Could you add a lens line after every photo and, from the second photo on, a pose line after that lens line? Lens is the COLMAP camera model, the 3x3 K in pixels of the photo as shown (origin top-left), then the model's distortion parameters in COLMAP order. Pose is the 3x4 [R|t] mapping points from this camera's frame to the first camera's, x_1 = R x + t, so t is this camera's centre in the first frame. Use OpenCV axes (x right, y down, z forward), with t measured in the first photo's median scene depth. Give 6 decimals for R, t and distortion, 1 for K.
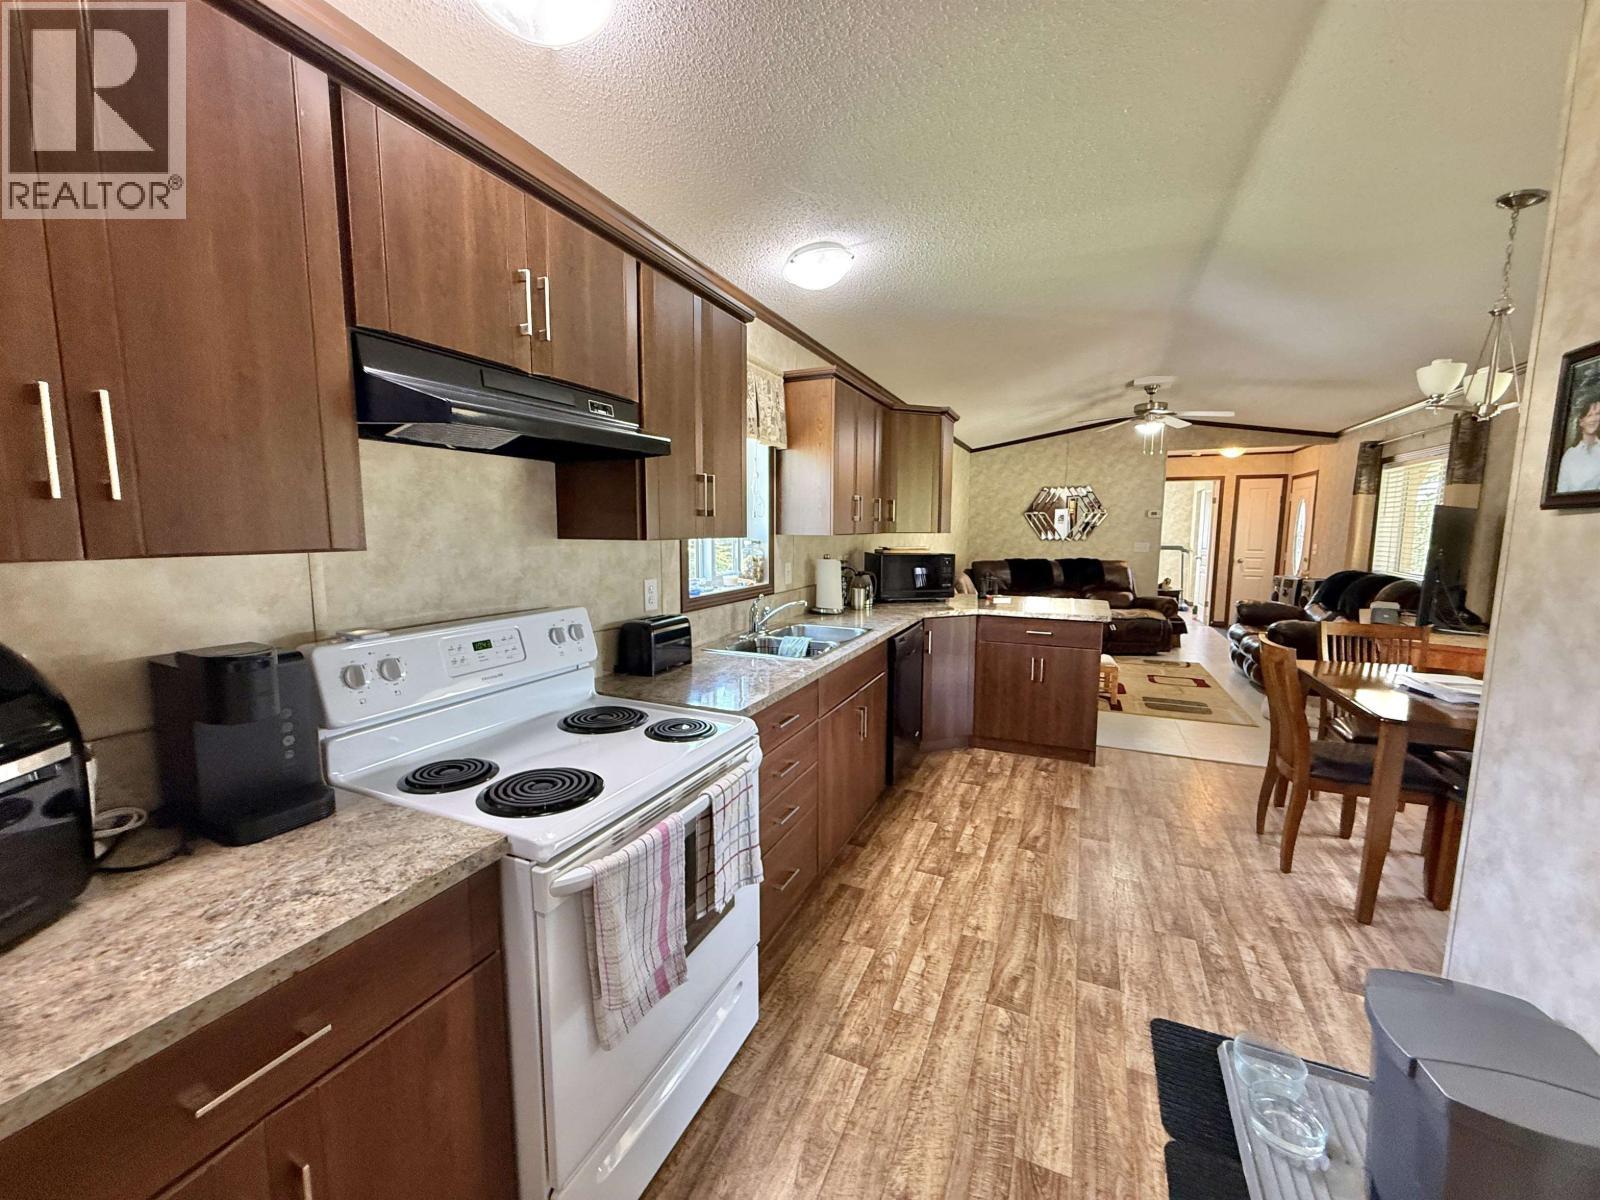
lens RADIAL K [[635.4, 0, 796.9], [0, 635.4, 600.2], [0, 0, 1]] dist [-0.000487, -0.000212]
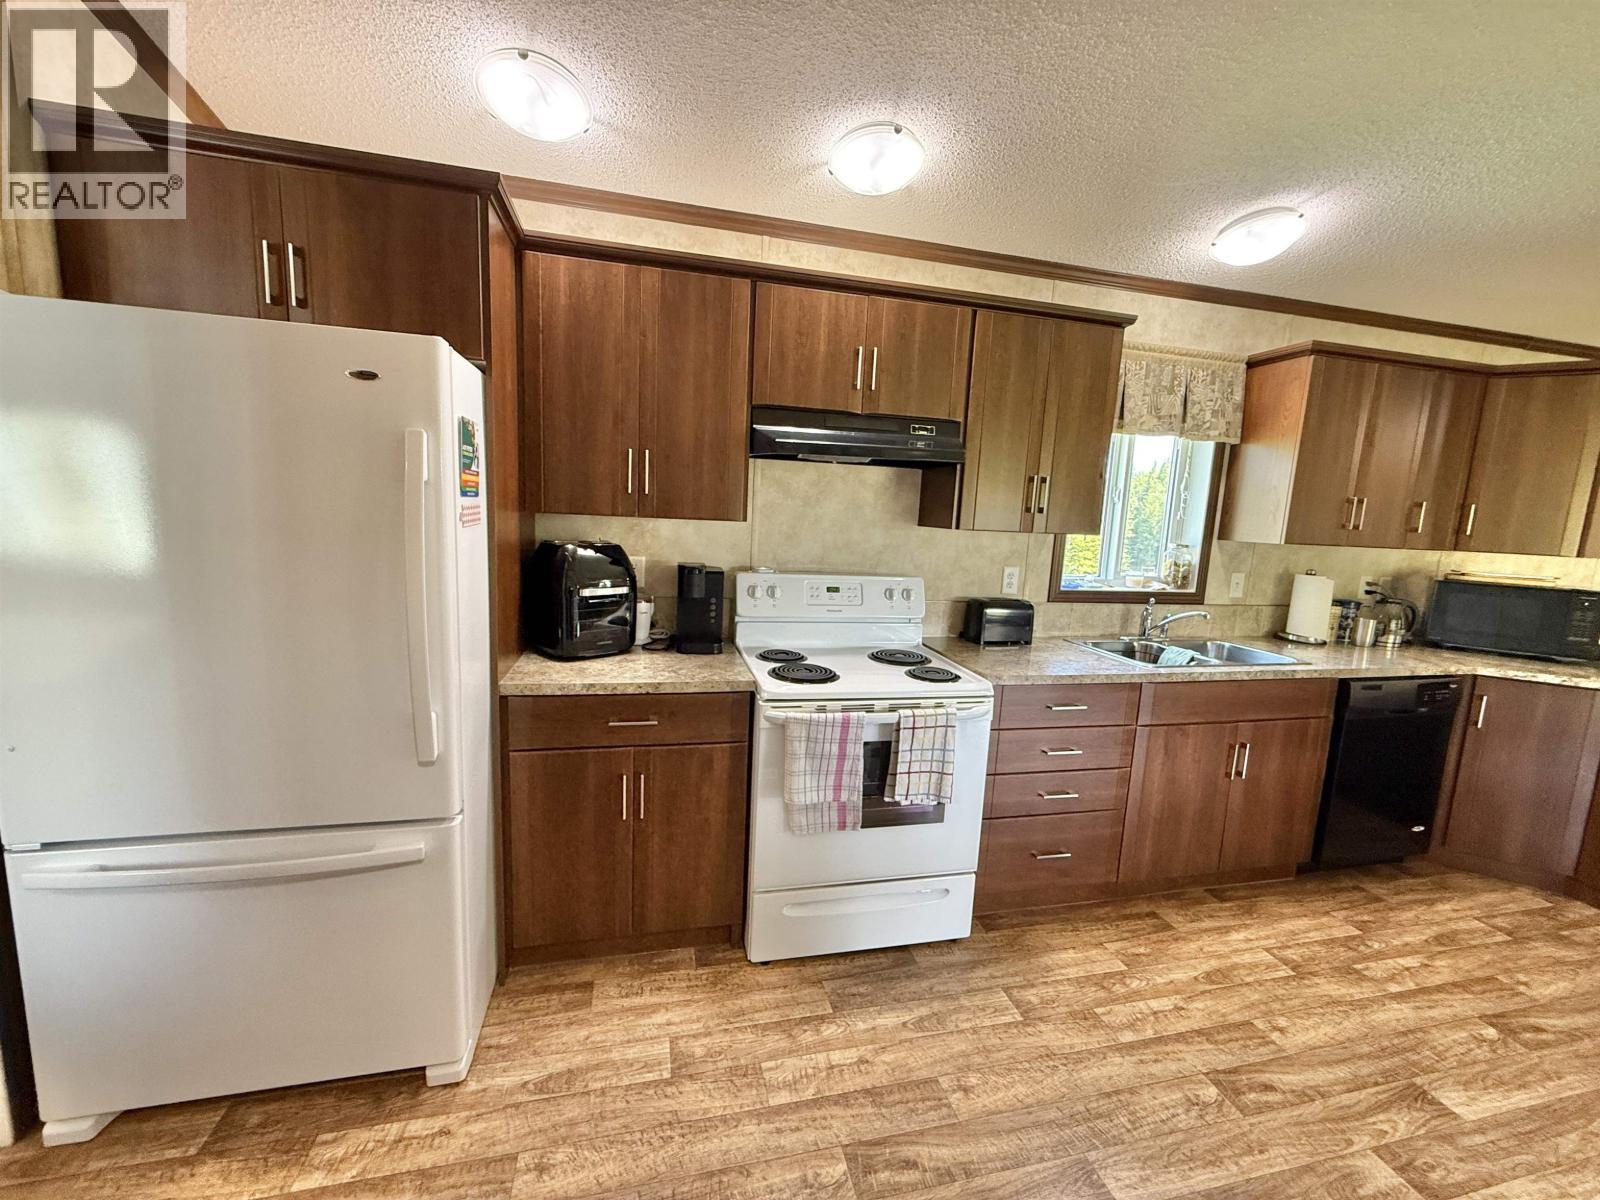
lens RADIAL K [[635.4, 0, 796.9], [0, 635.4, 600.2], [0, 0, 1]] dist [-0.000487, -0.000212]
pose [[0.610377, 0.136364, -0.780285, 0.360633], [-0.135924, 0.988490, 0.066424, 0.002719], [0.780362, 0.065516, 0.621887, -0.018123]]
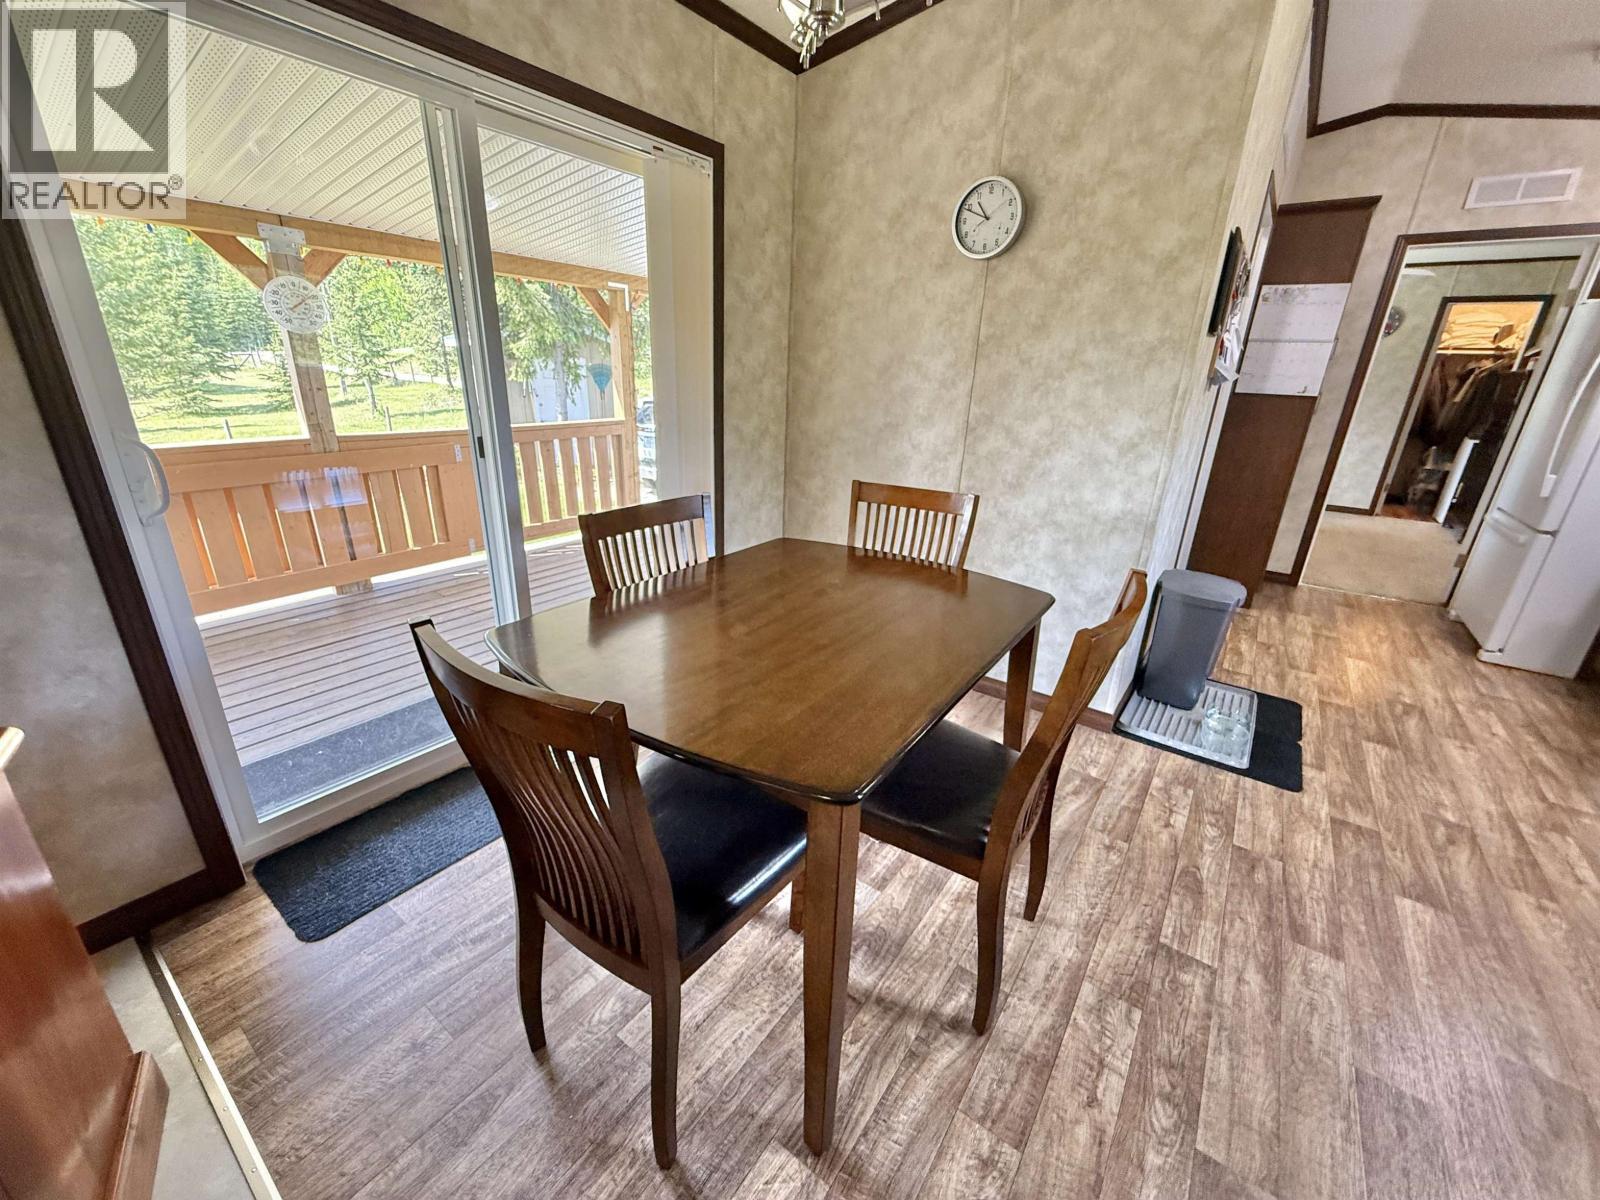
lens RADIAL K [[635.4, 0, 796.9], [0, 635.4, 600.2], [0, 0, 1]] dist [-0.000487, -0.000212]
pose [[-0.977479, -0.108739, 0.180859, 0.821326], [-0.015082, 0.890830, 0.454086, -0.113527], [-0.210492, 0.441132, -0.872408, 1.308458]]
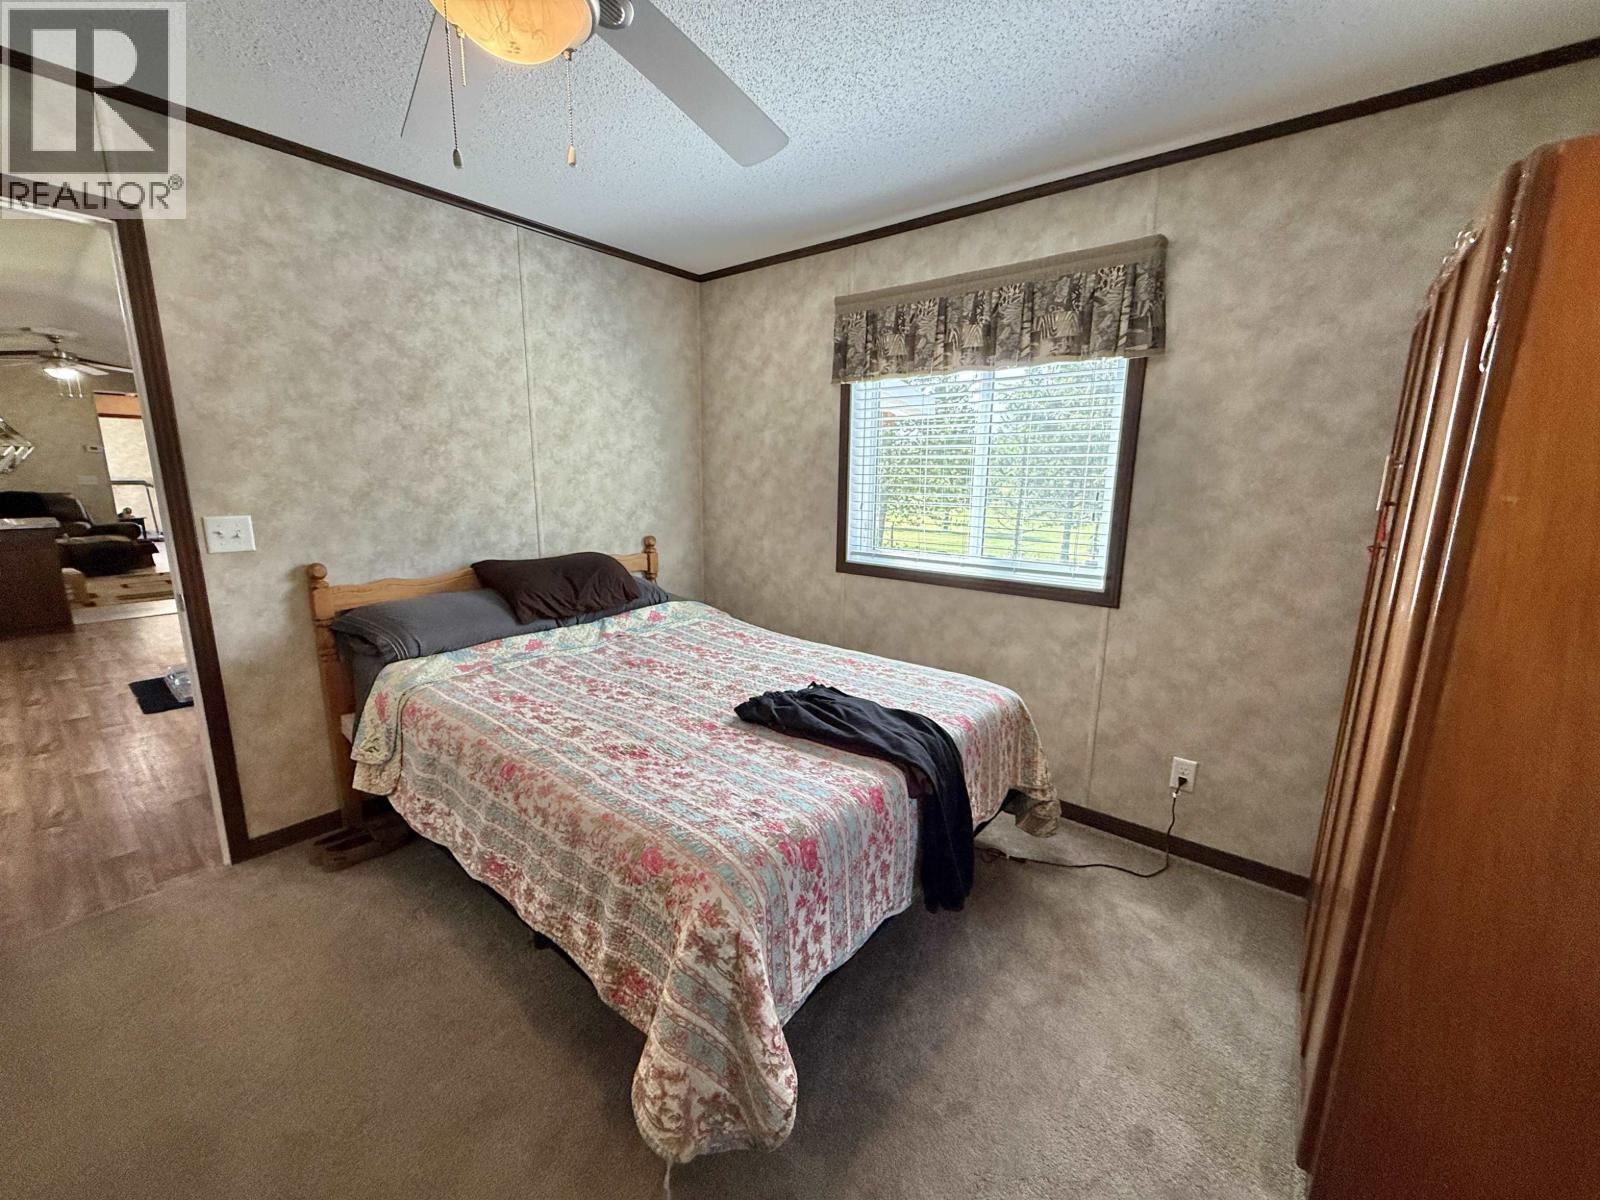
lens RADIAL K [[635.4, 0, 796.9], [0, 635.4, 600.2], [0, 0, 1]] dist [-0.000487, -0.000212]
pose [[0.255134, -0.193001, 0.947448, -0.552012], [0.102098, 0.979775, 0.172093, 0.144454], [-0.961500, 0.052826, 0.269679, -1.148433]]
